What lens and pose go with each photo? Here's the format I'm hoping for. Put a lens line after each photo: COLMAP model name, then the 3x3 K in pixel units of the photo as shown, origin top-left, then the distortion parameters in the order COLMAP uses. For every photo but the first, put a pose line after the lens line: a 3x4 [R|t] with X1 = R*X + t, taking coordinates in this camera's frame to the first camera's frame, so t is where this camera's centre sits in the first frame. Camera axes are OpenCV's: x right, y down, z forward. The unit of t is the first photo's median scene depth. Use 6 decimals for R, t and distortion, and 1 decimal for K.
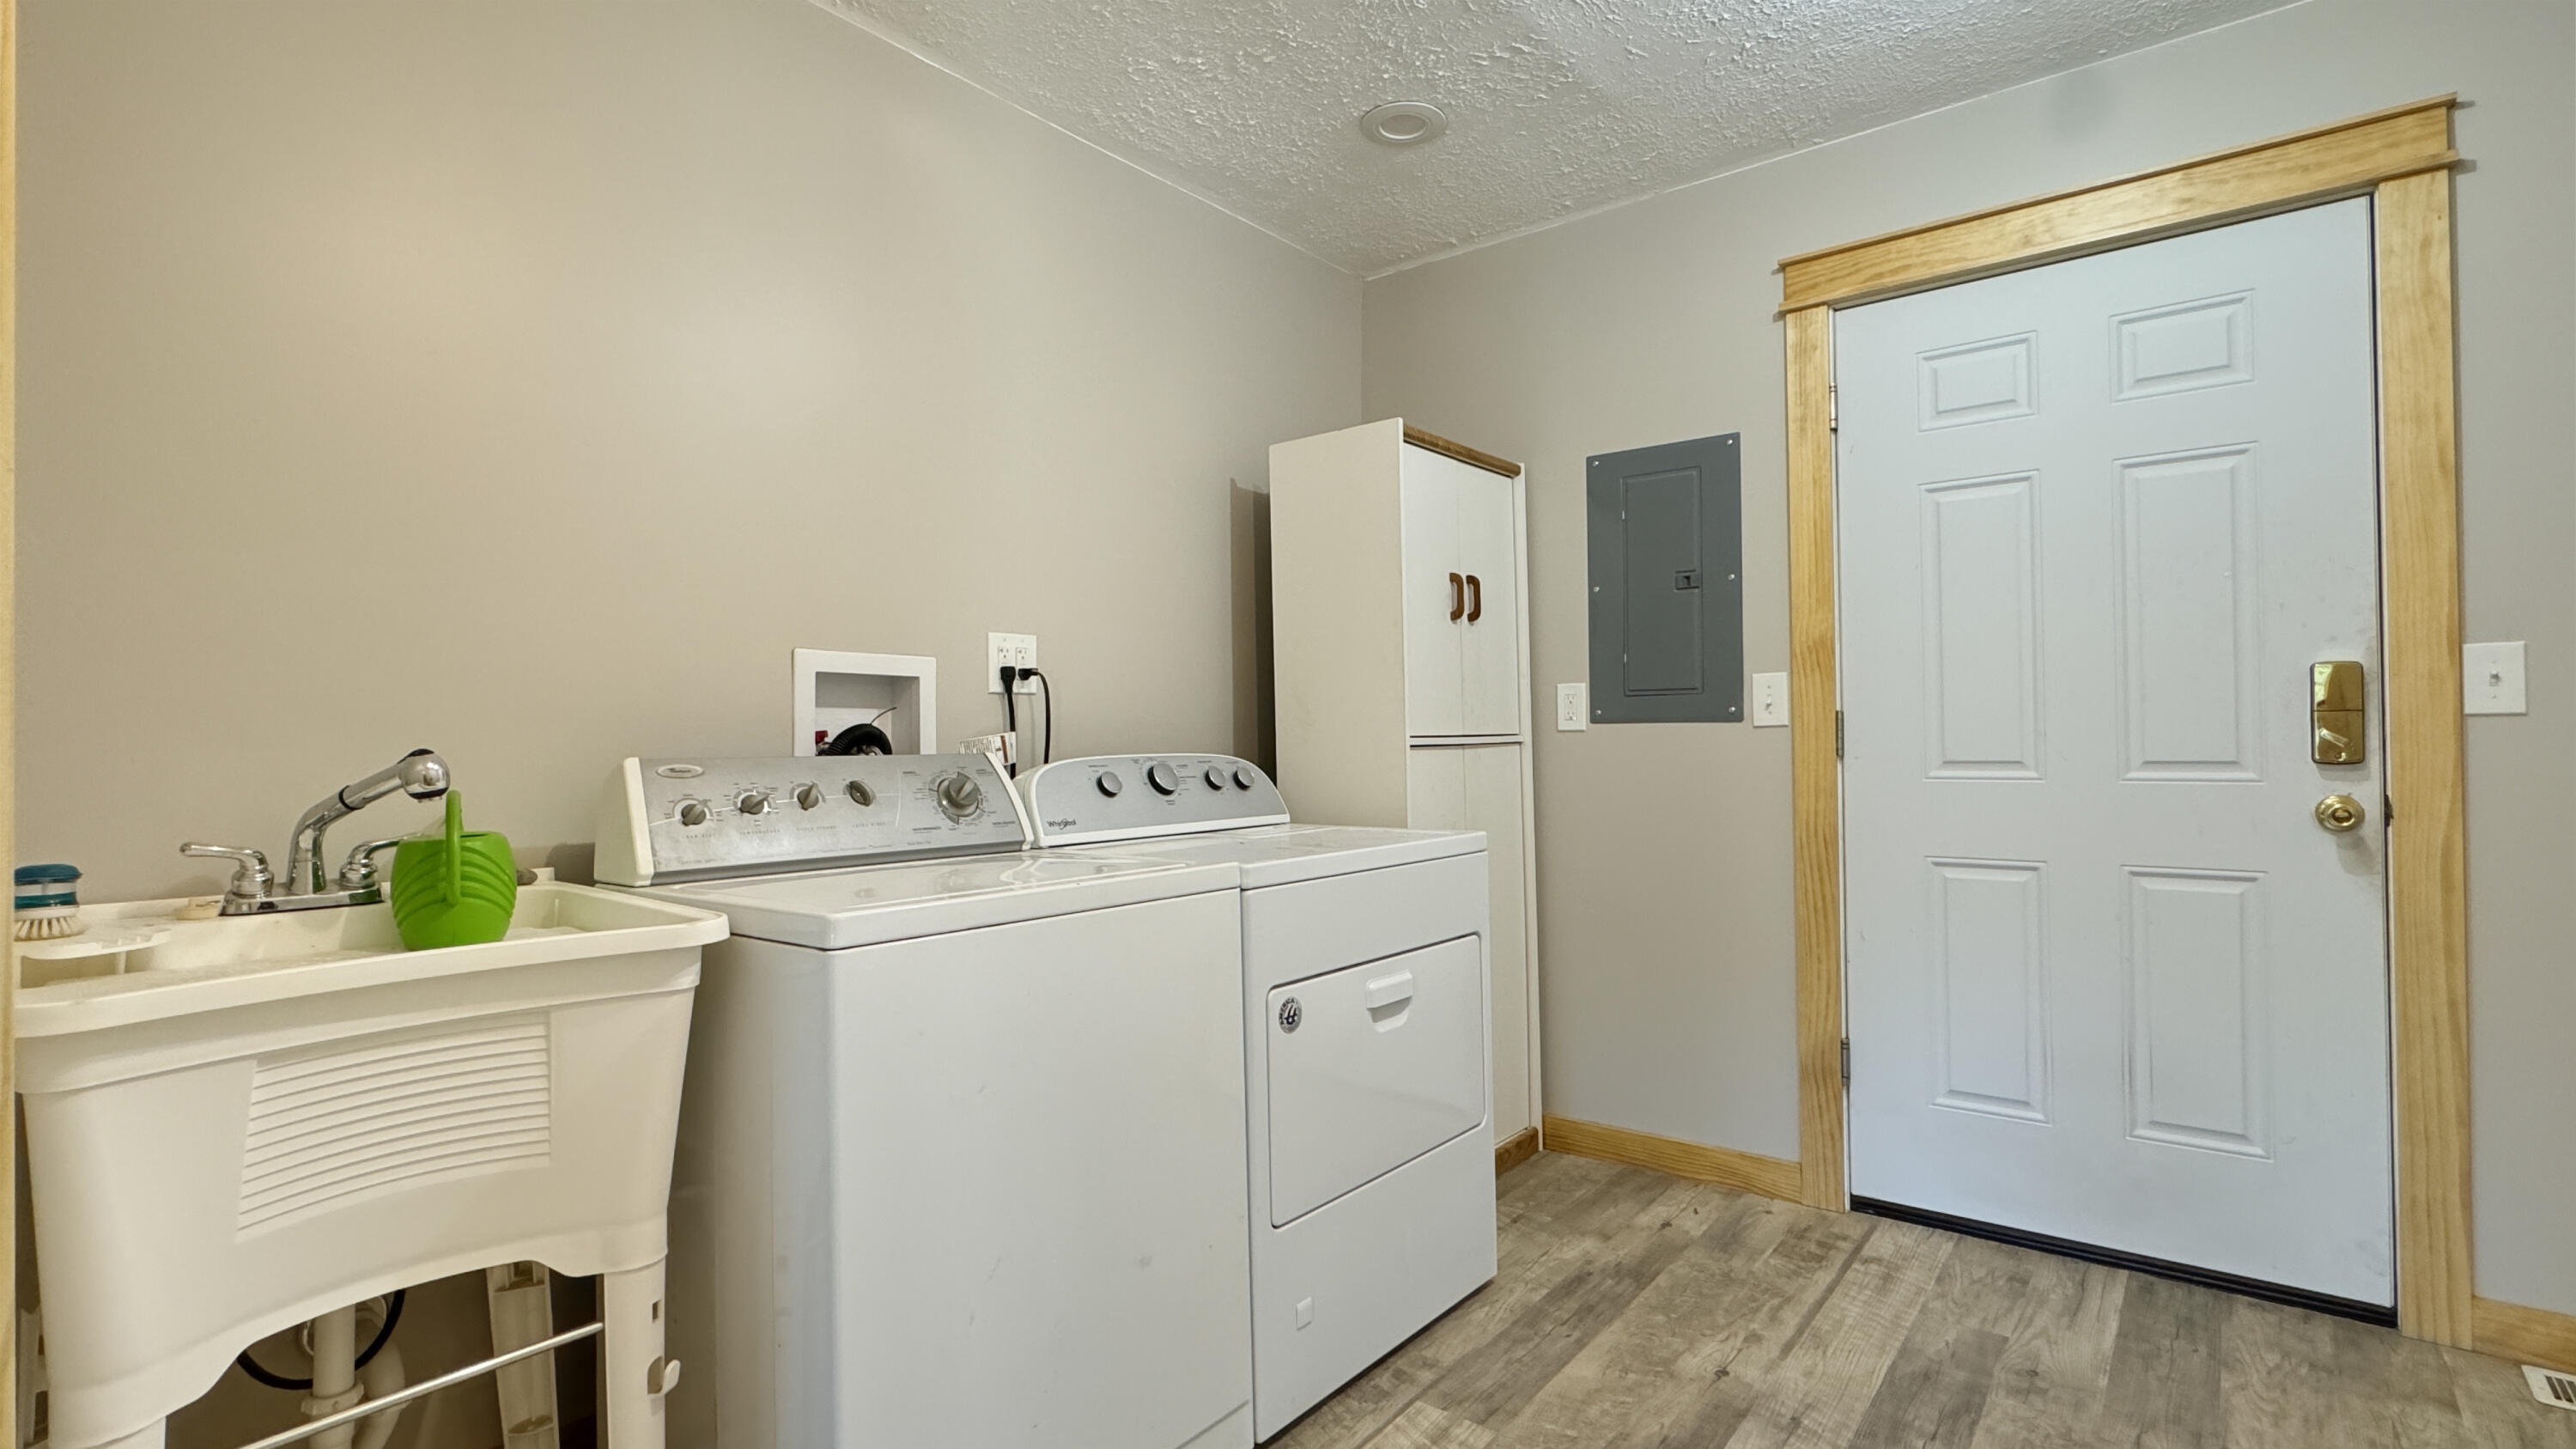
lens RADIAL K [[1201.5, 0, 1288.4], [0, 1201.5, 717.4], [0, 0, 1]] dist [-0.000418, -0.000521]
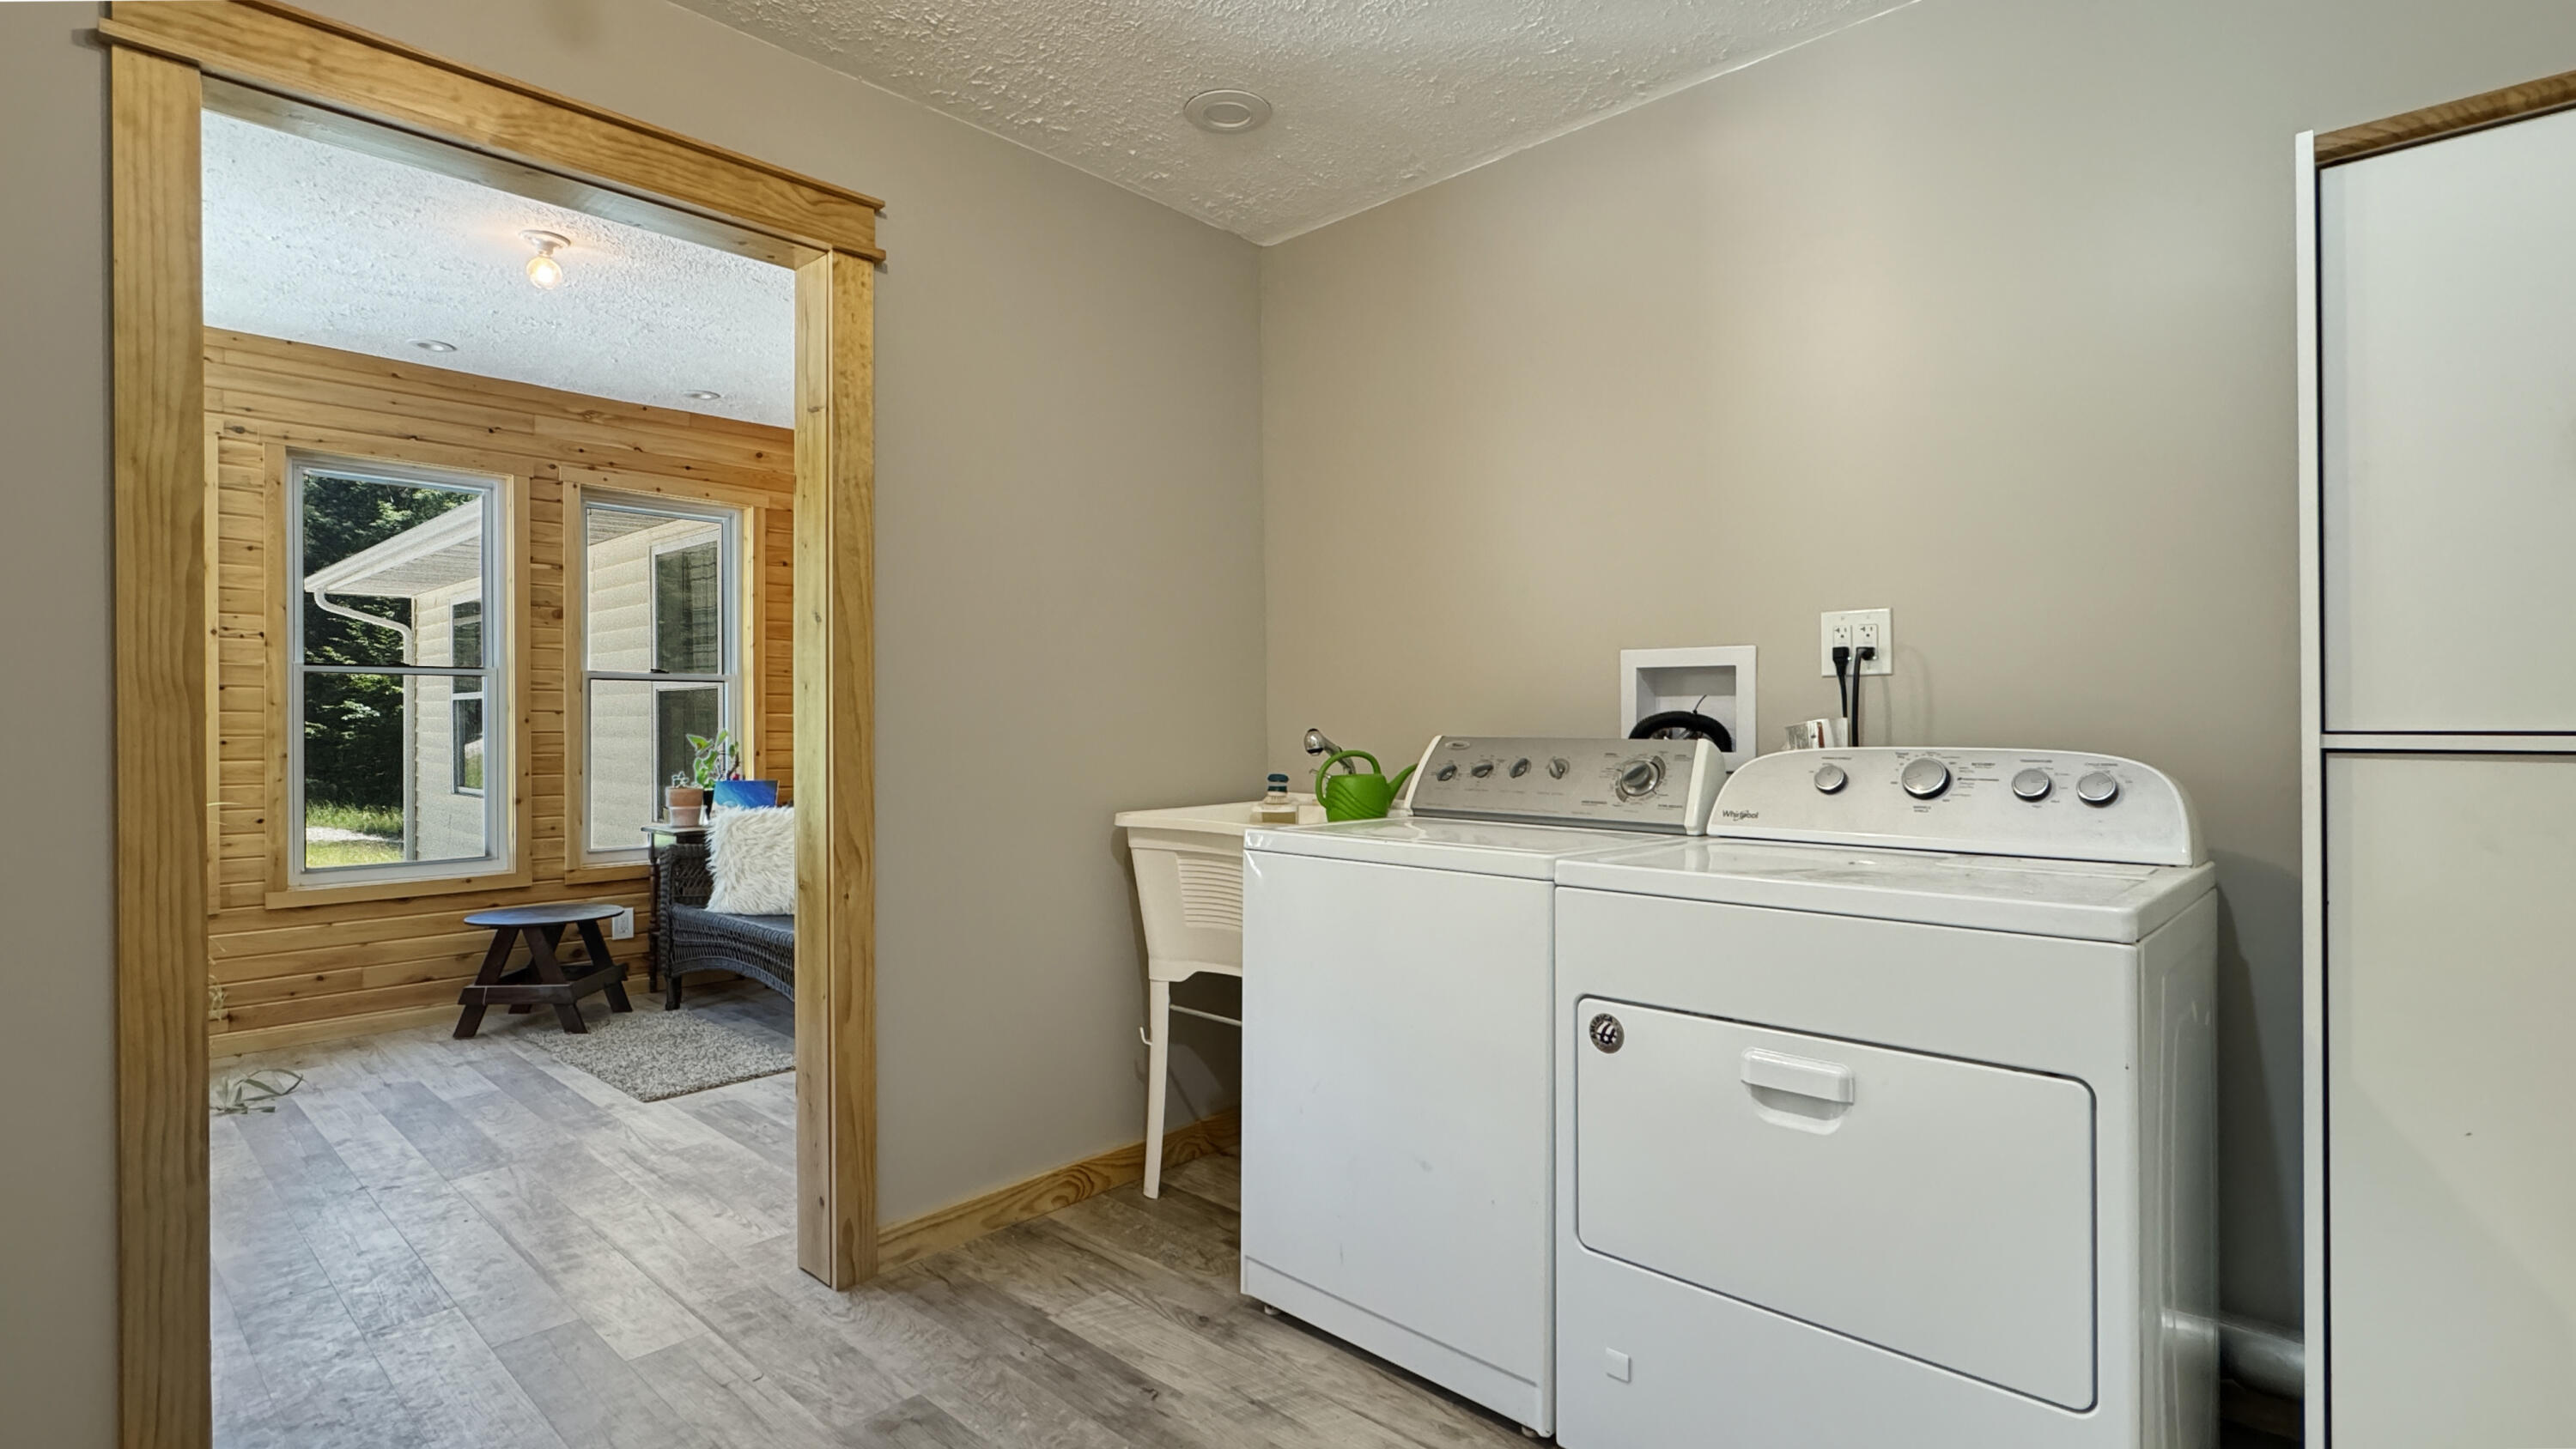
lens RADIAL K [[1204.5, 0, 1288.0], [0, 1204.5, 724.5], [0, 0, 1]] dist [0.000537, 0.000886]
pose [[-0.083903, 0.015650, -0.996351, 0.846478], [0.021360, 0.999675, 0.013903, -0.005784], [0.996245, -0.020116, -0.084210, 0.760036]]
